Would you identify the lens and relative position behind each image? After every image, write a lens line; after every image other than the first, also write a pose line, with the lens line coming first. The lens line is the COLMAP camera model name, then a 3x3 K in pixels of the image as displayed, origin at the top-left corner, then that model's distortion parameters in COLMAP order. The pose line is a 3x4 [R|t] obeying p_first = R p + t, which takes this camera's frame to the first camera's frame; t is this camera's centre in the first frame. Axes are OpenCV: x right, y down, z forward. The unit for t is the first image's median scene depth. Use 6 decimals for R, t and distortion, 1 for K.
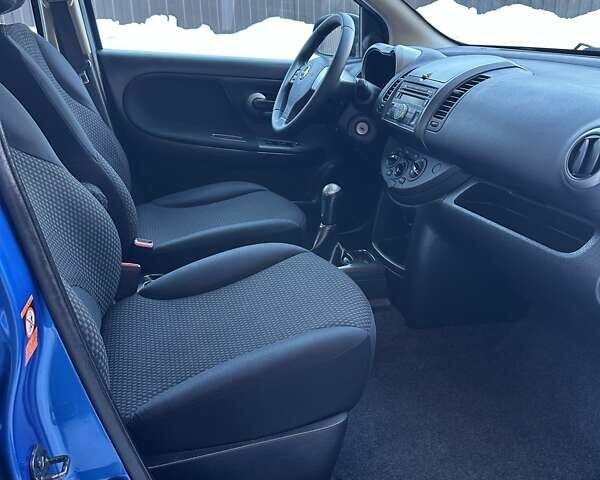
lens RADIAL K [[555.3, 0, 297.4], [0, 555.3, 248.1], [0, 0, 1]] dist [0.154603, -0.352244]
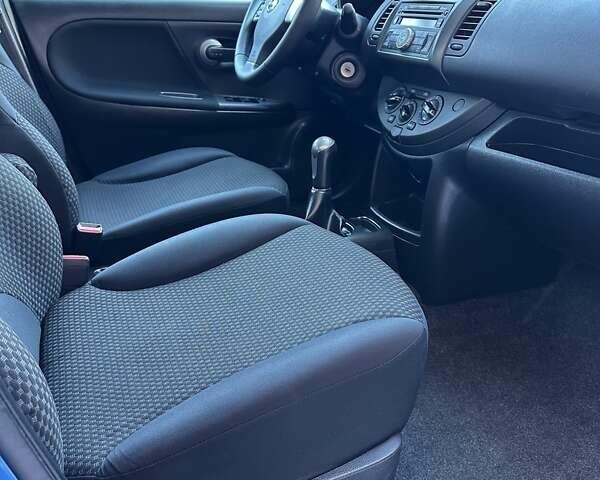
lens RADIAL K [[555.3, 0, 297.4], [0, 555.3, 248.1], [0, 0, 1]] dist [0.154603, -0.352244]
pose [[0.992768, -0.080720, 0.088863, -0.059765], [0.076858, 0.995977, 0.046061, 0.004734], [-0.092223, -0.038898, 0.994978, 0.194211]]
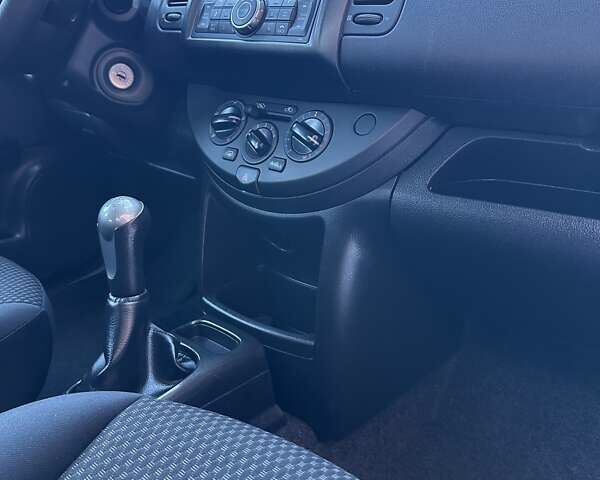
lens RADIAL K [[555.3, 0, 297.4], [0, 555.3, 248.1], [0, 0, 1]] dist [0.154603, -0.352244]
pose [[0.822366, -0.224640, 0.522734, -0.054868], [0.218520, 0.972995, 0.074359, -0.080952], [-0.525322, 0.053077, 0.849247, 0.578201]]
